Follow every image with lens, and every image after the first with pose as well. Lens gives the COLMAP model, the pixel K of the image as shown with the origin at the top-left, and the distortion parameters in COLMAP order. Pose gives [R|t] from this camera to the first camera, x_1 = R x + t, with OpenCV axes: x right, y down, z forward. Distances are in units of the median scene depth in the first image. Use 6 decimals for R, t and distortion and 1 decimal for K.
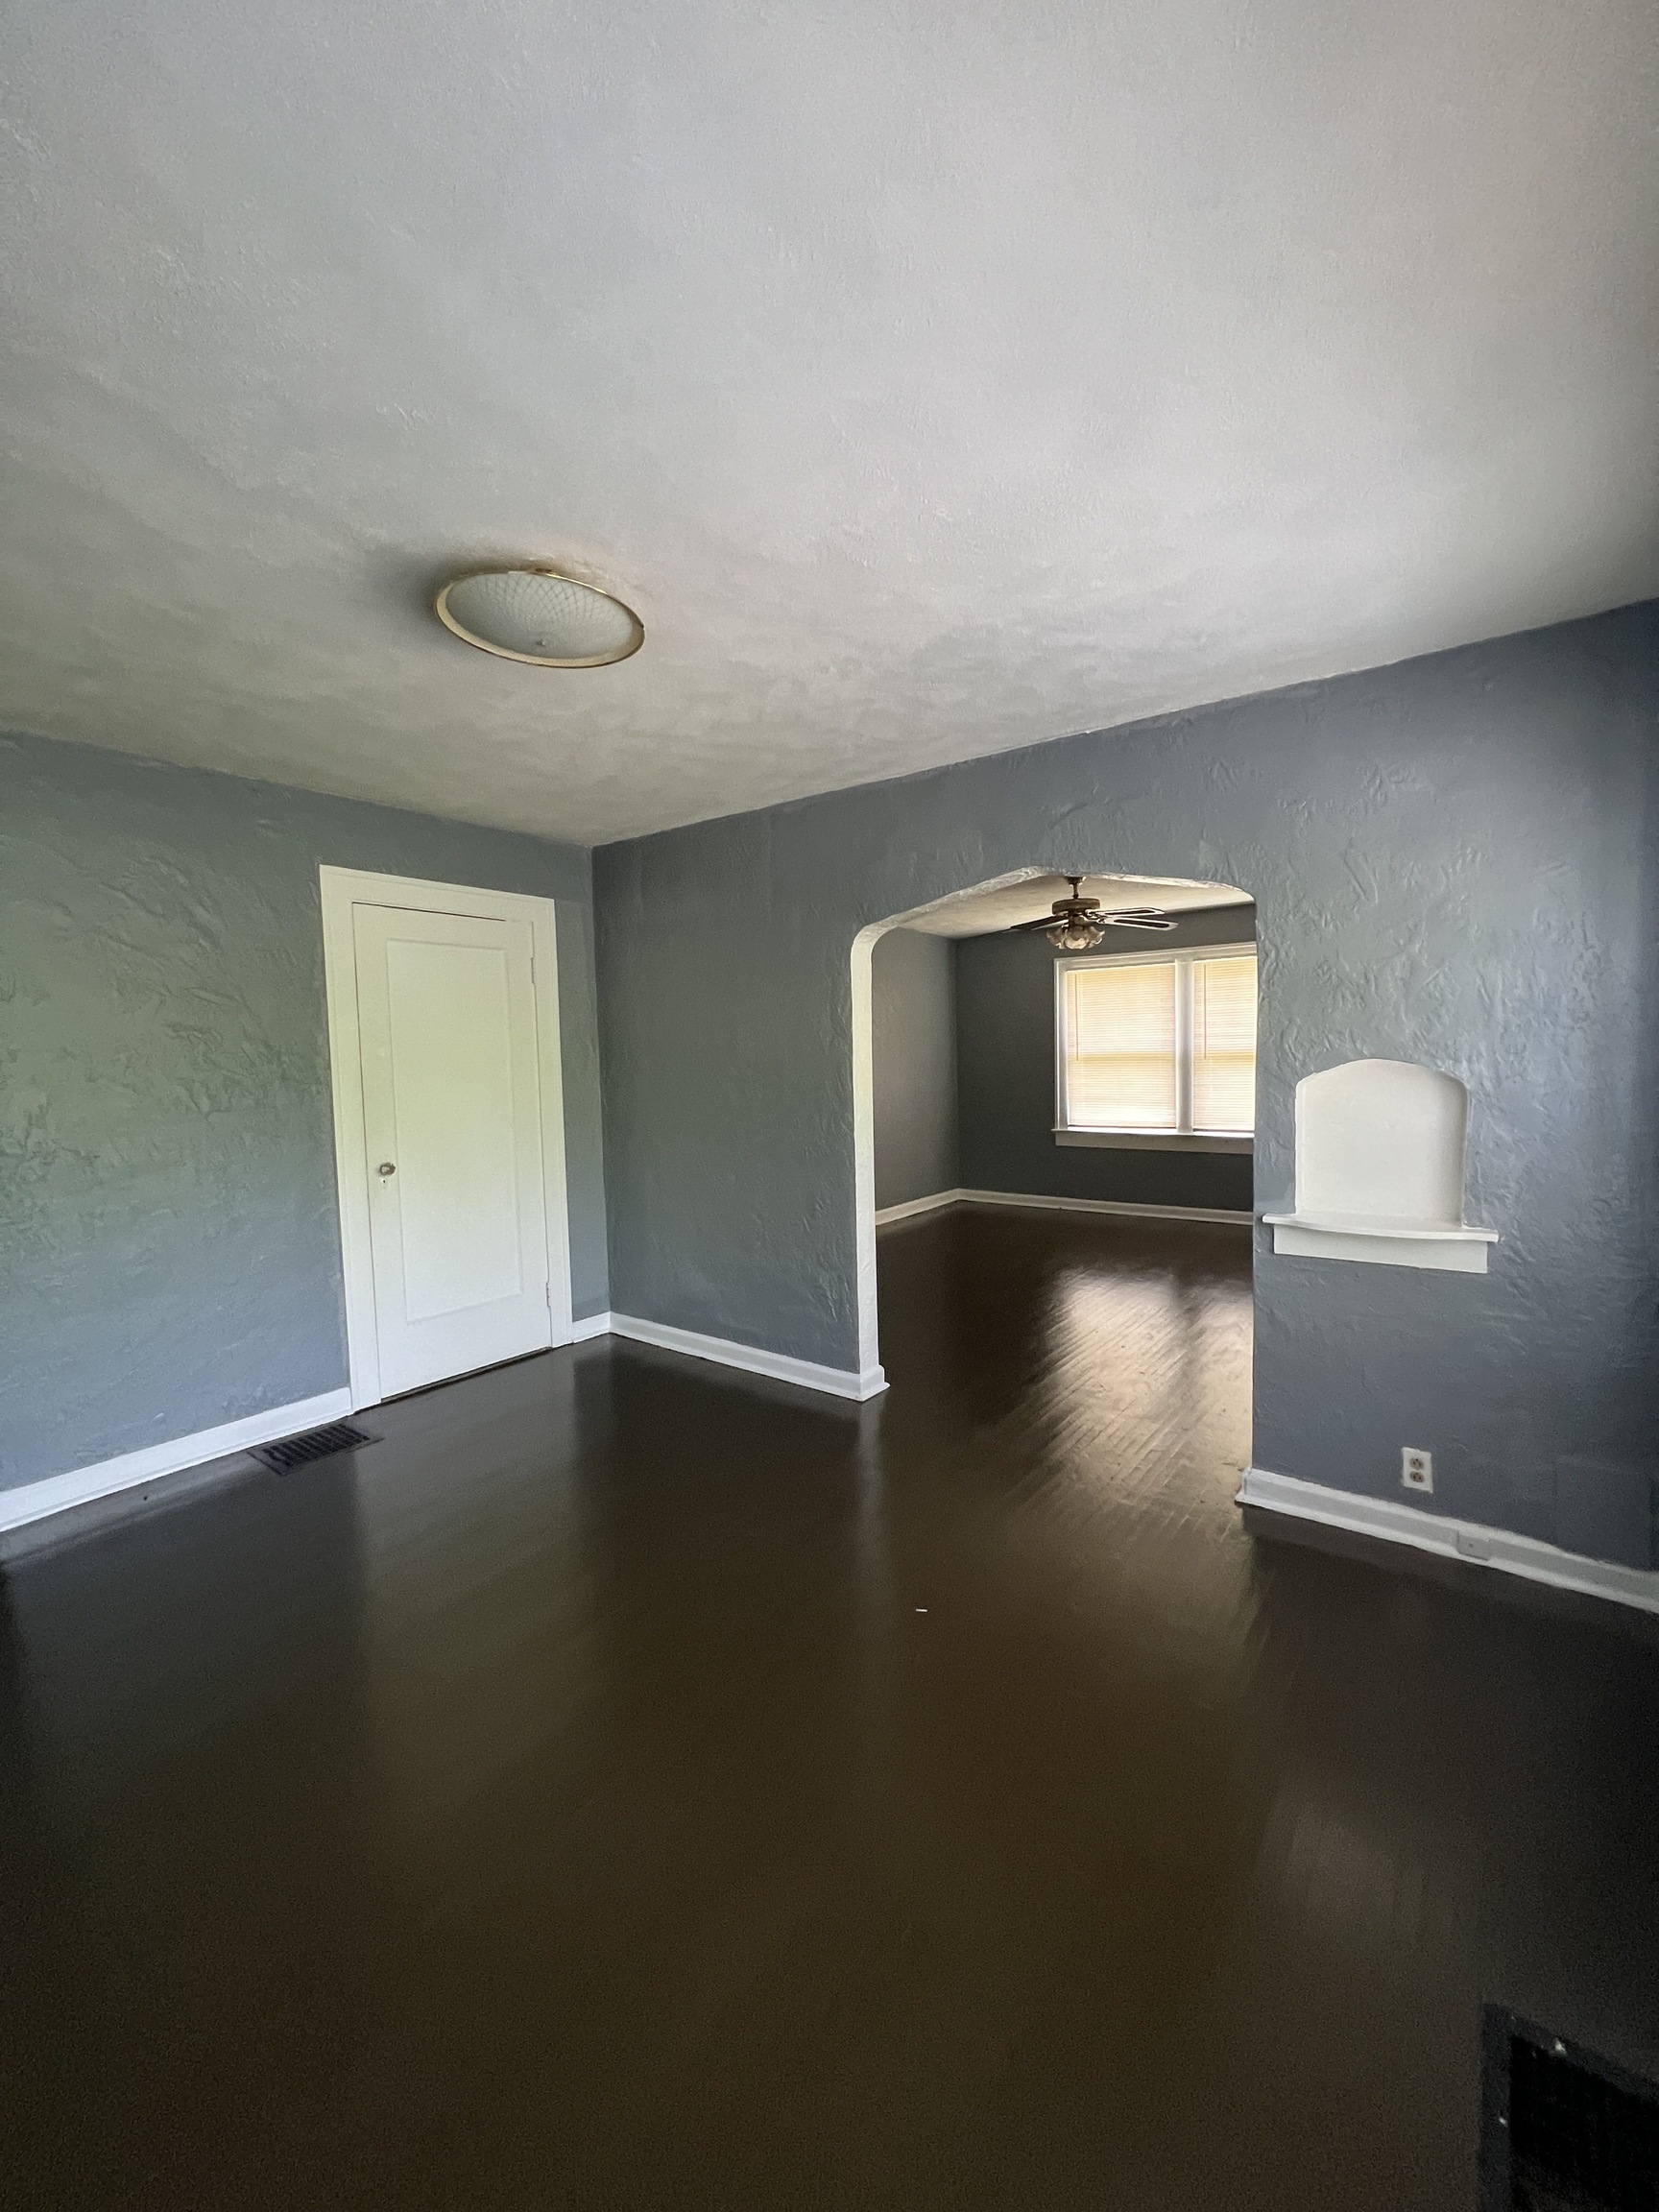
lens RADIAL K [[888.2, 0, 822.6], [0, 888.2, 1102.7], [0, 0, 1]] dist [-0.001480, 0.000620]
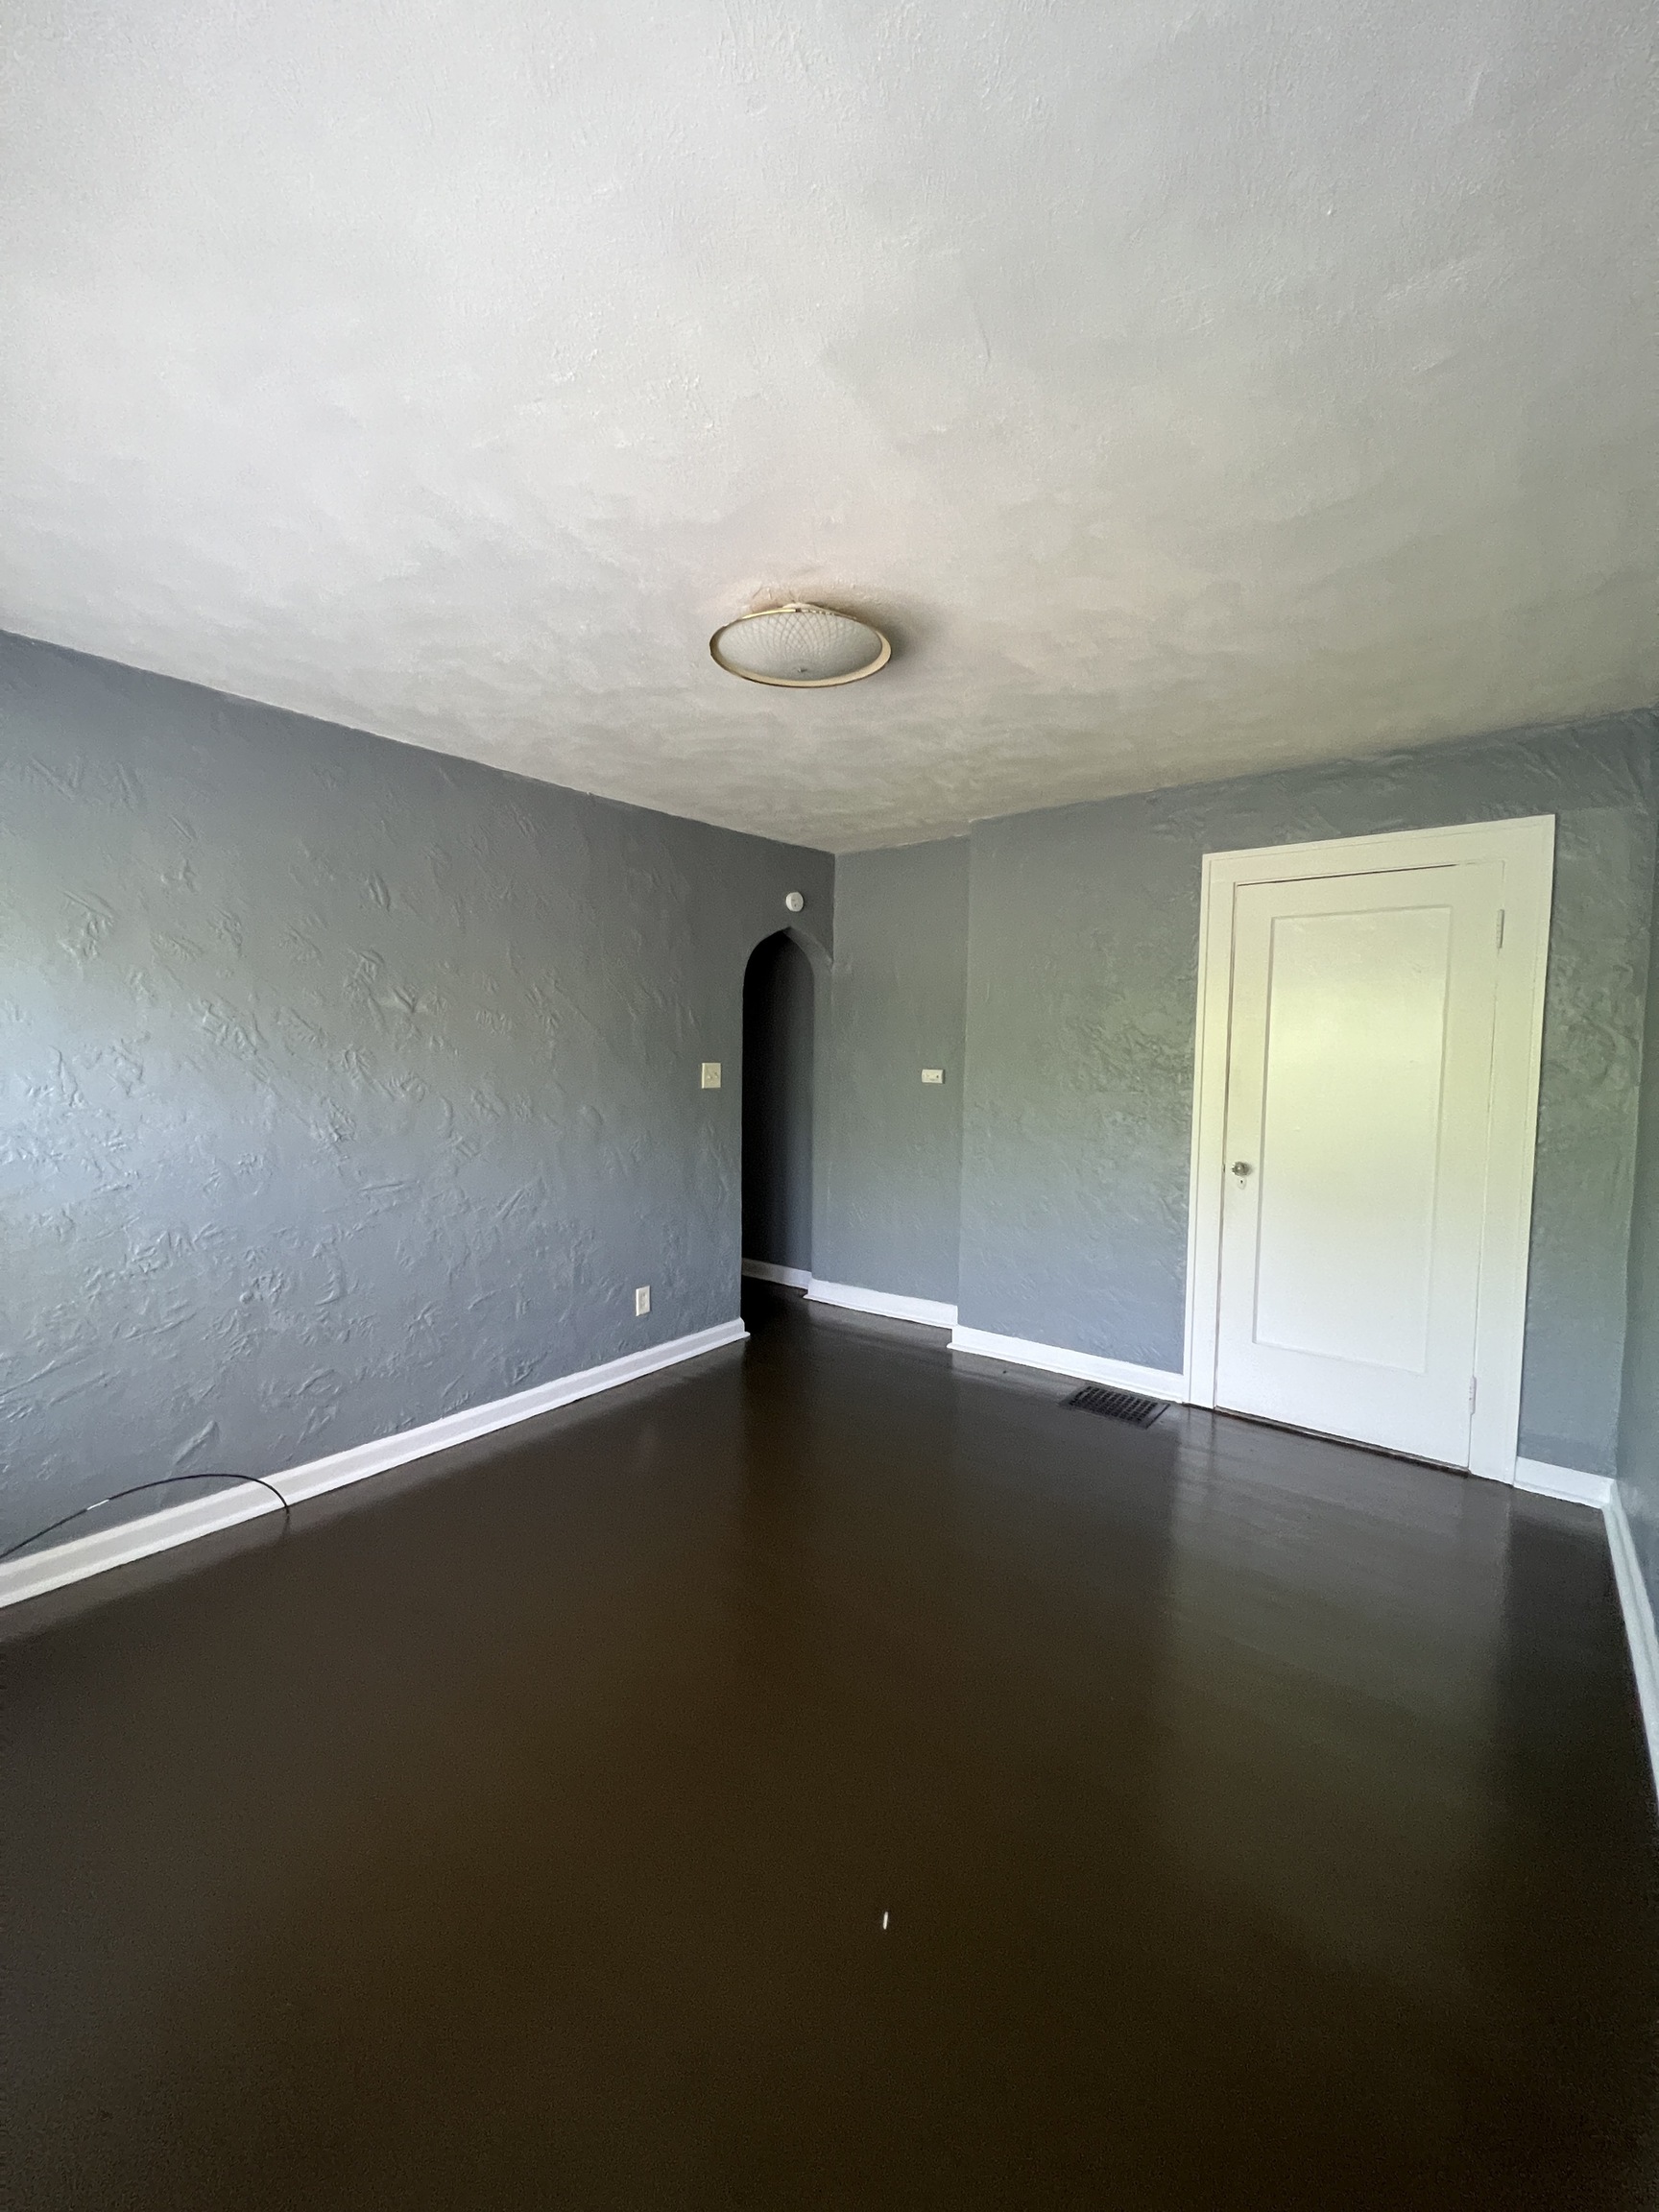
lens RADIAL K [[888.2, 0, 822.6], [0, 888.2, 1102.7], [0, 0, 1]] dist [-0.001480, 0.000620]
pose [[-0.000398, 0.086420, -0.996259, 0.437075], [-0.068919, 0.993888, 0.086242, -0.045117], [0.997622, 0.068696, 0.005560, 0.563525]]
